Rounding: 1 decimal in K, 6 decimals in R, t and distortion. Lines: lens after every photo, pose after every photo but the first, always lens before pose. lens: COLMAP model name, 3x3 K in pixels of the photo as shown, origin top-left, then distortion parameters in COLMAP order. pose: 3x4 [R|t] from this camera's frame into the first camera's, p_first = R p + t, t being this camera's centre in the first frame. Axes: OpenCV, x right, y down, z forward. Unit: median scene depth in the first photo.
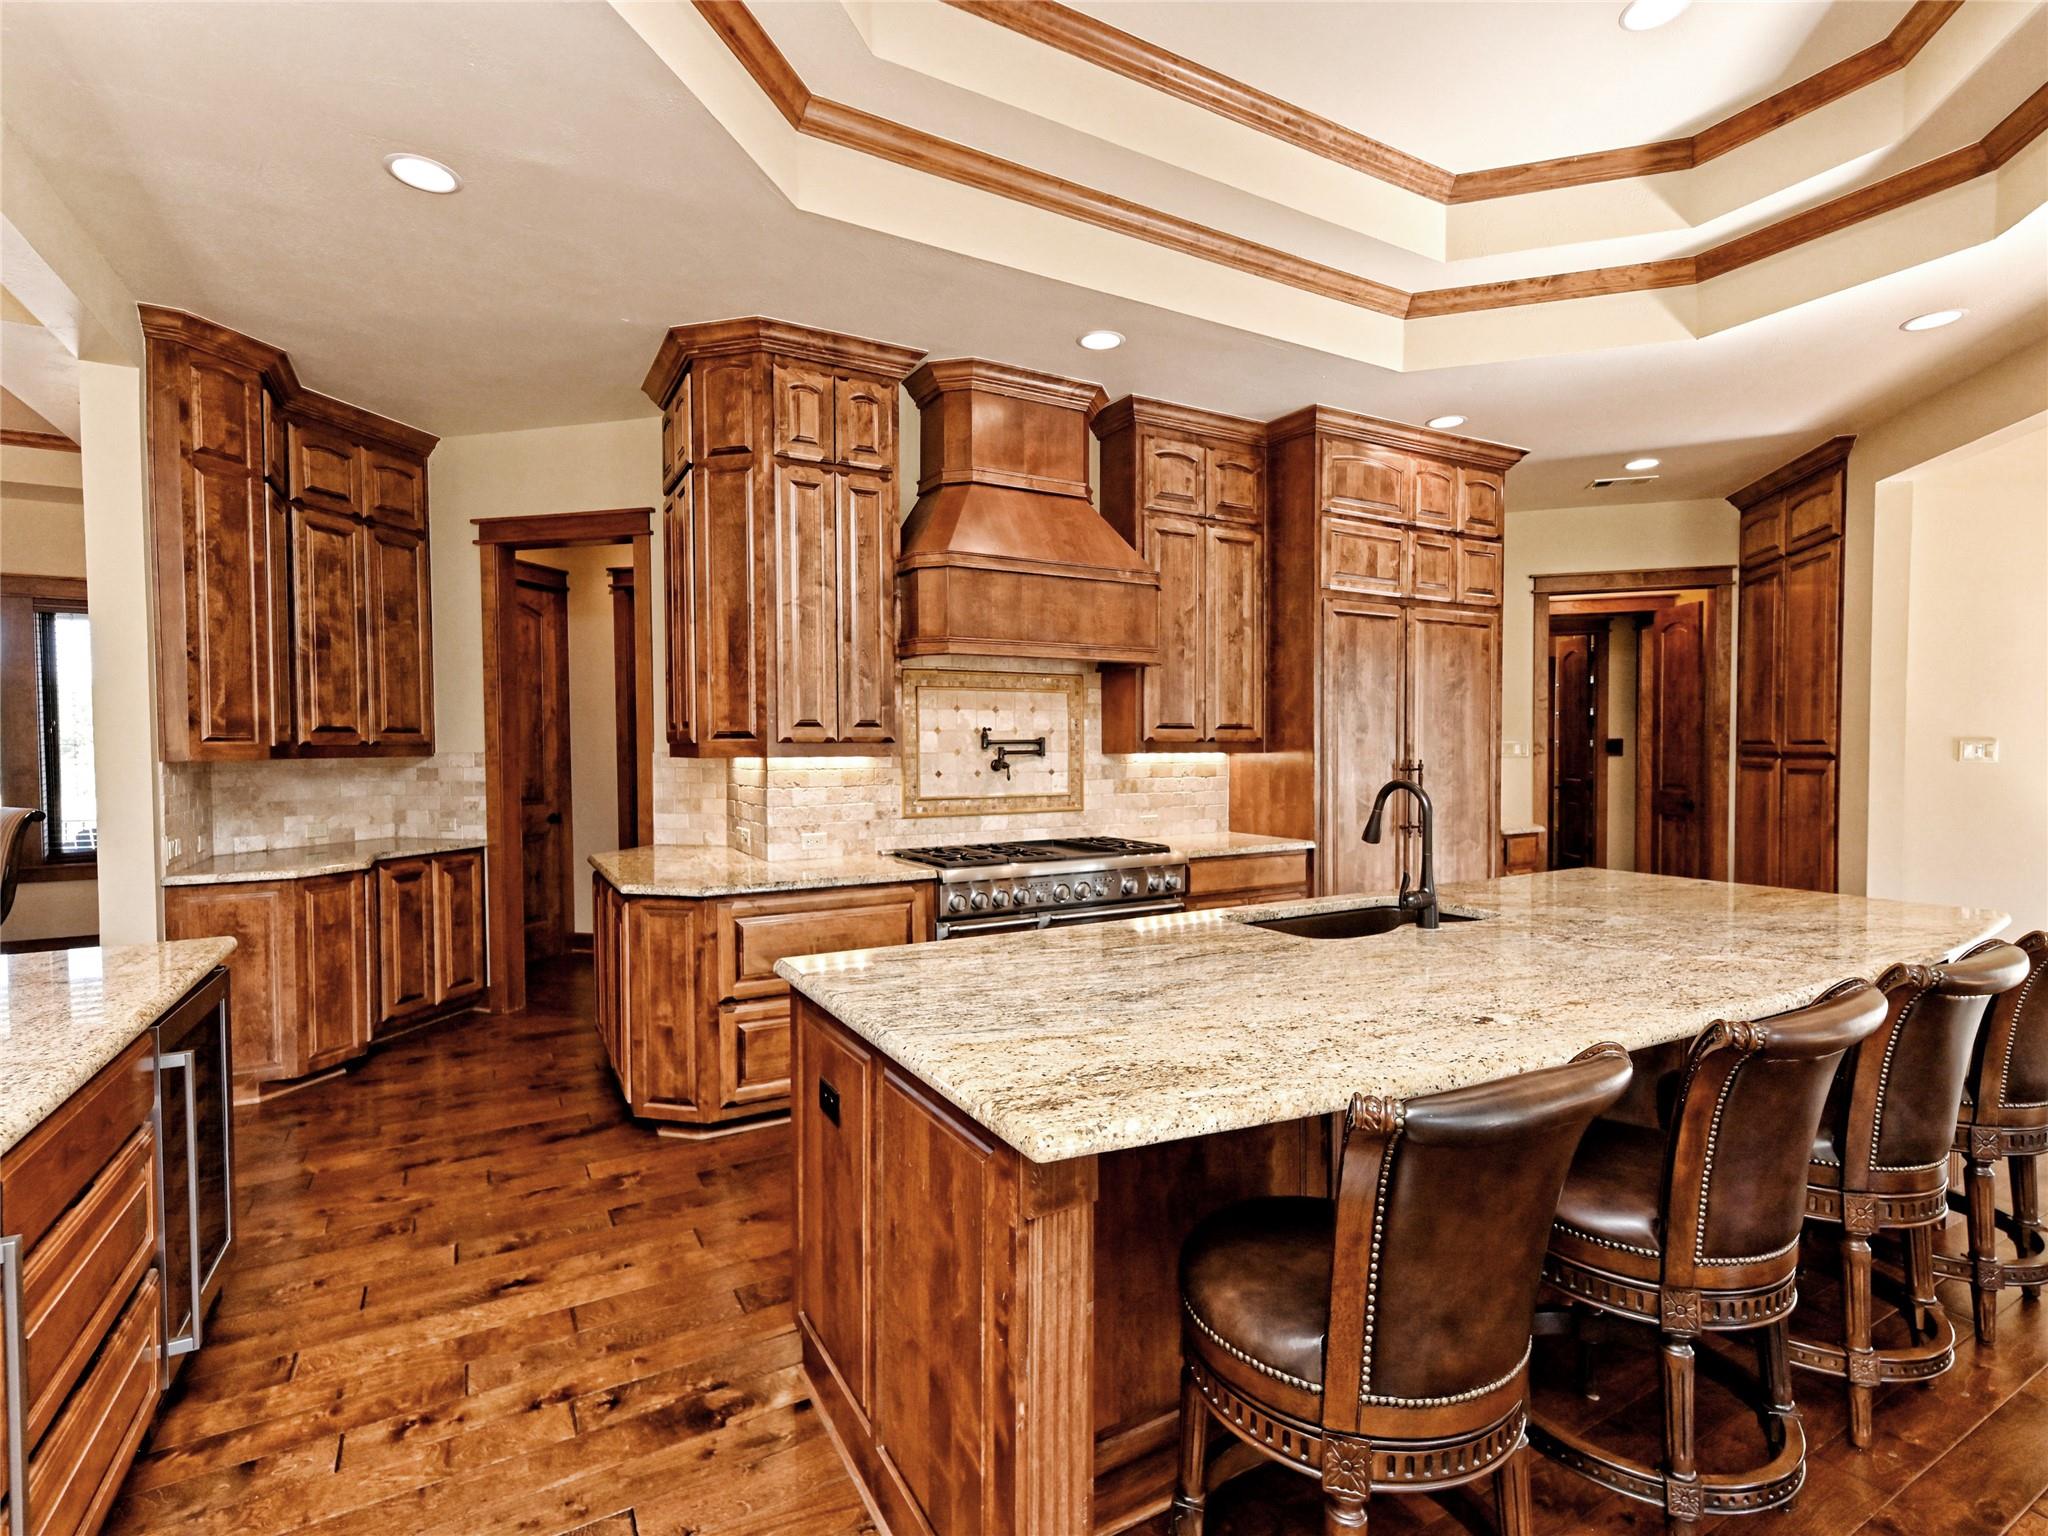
lens RADIAL K [[981.3, 0, 1024.0], [0, 981.3, 768.0], [0, 0, 1]] dist [0.019449, 0.000697]
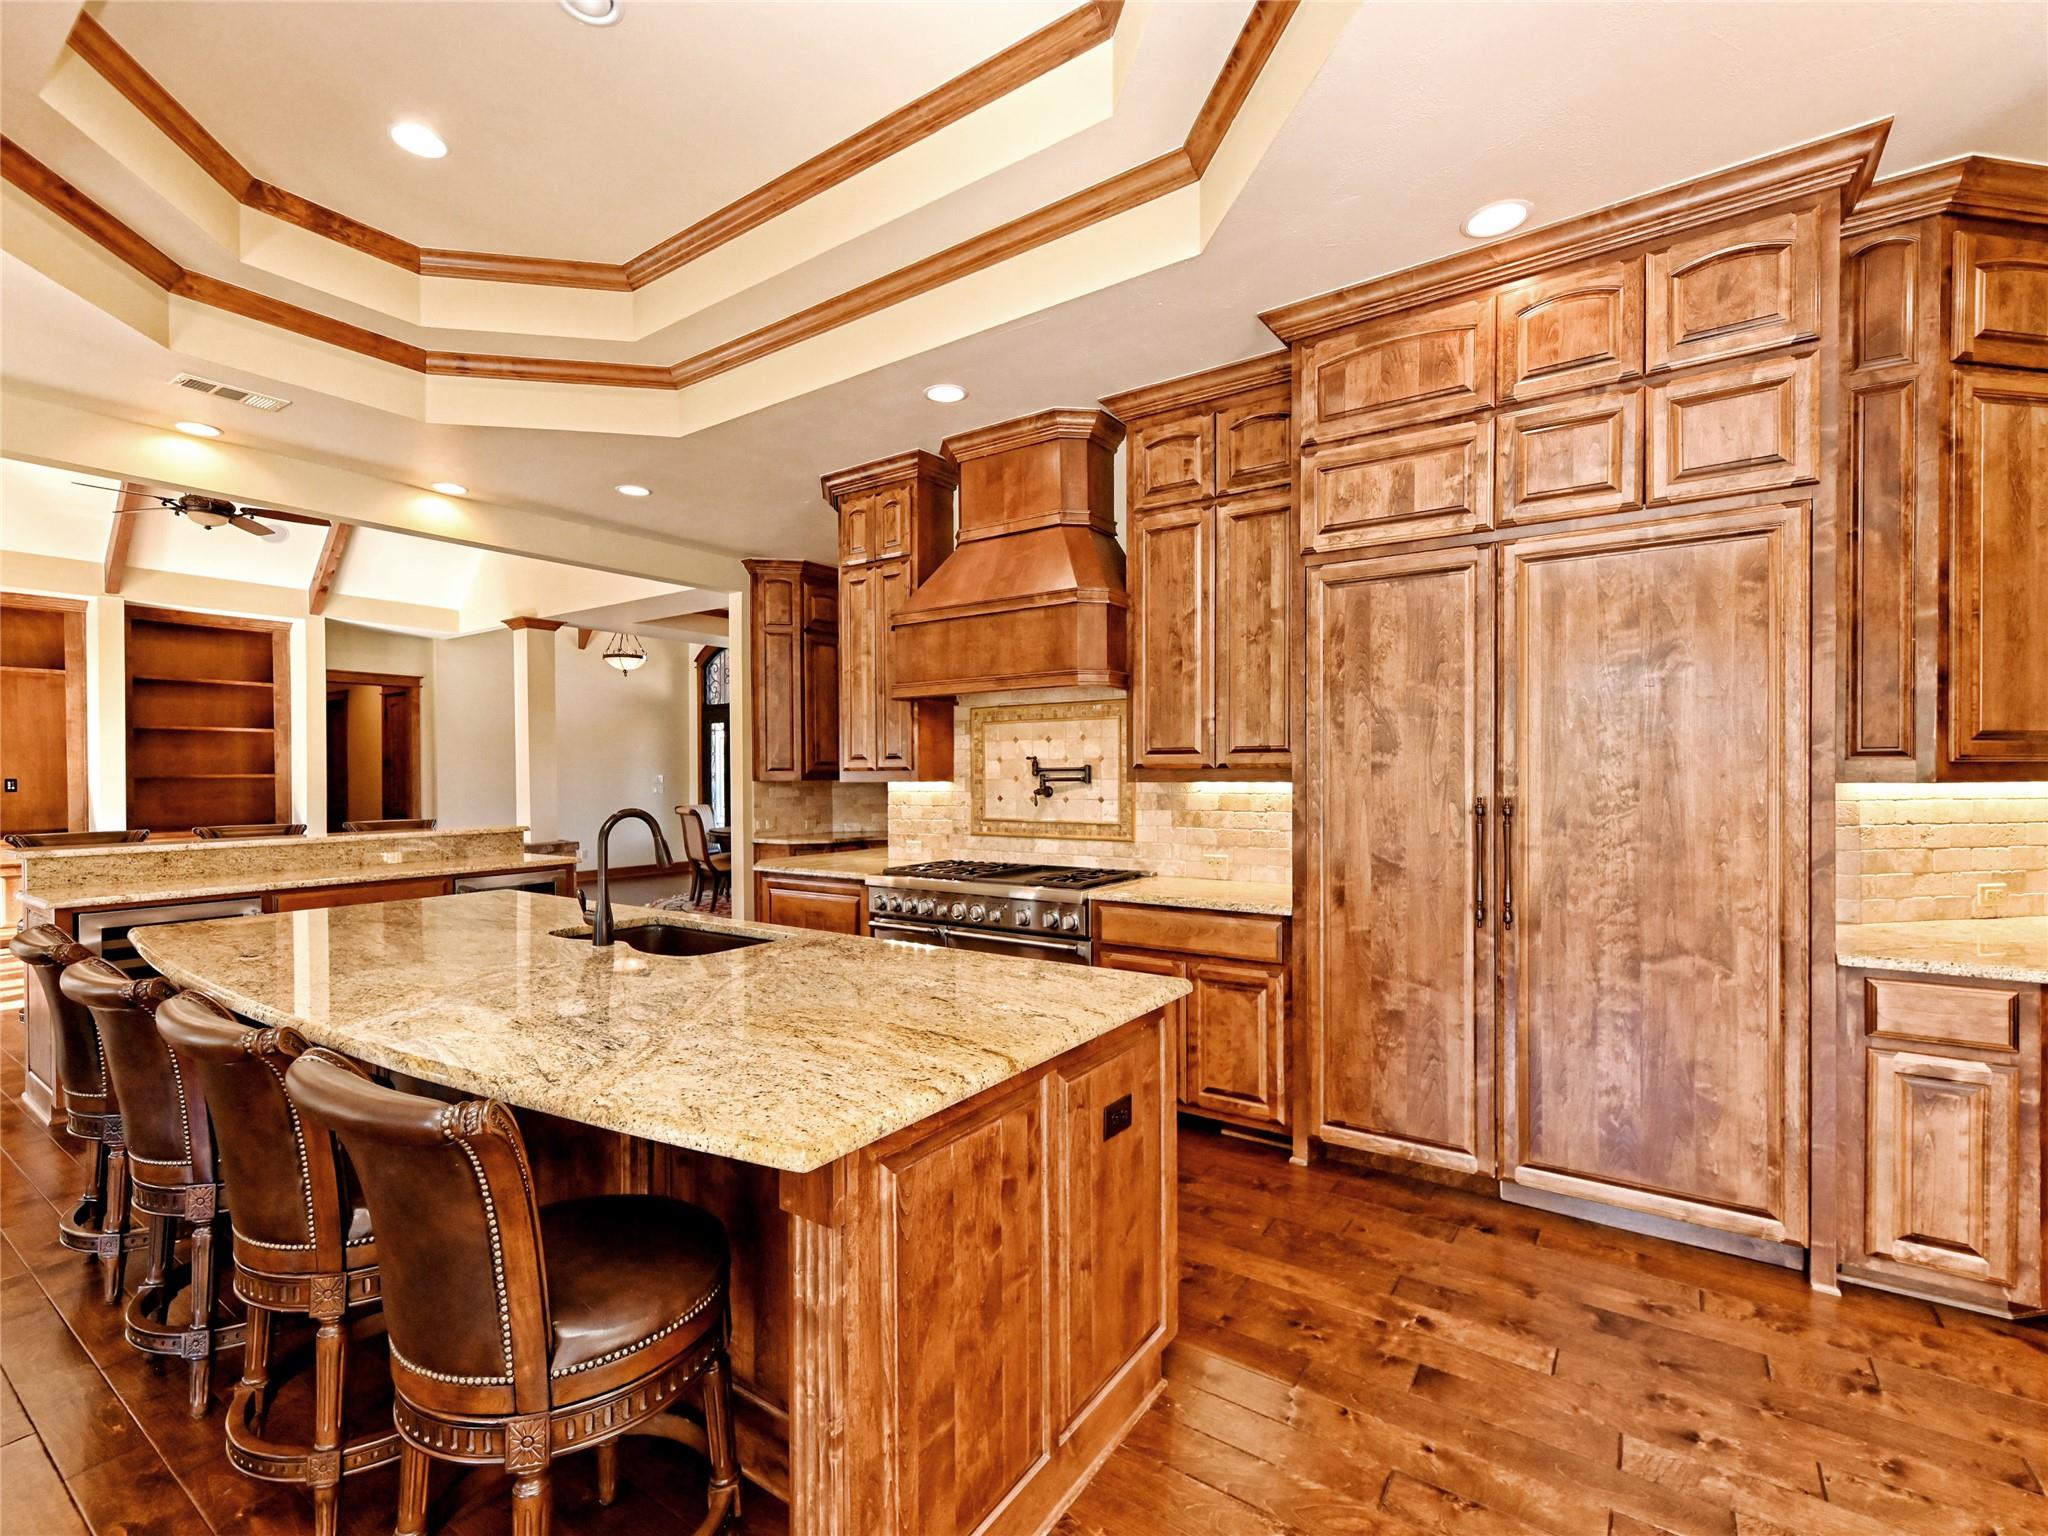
lens RADIAL K [[890.0, 0, 978.0], [0, 890.0, 781.6], [0, 0, 1]] dist [0.000284, -0.000217]
pose [[0.429086, 0.009581, -0.903213, 0.796613], [-0.017331, 0.999847, 0.002373, -0.014635], [0.903097, 0.014636, 0.429186, 0.515876]]
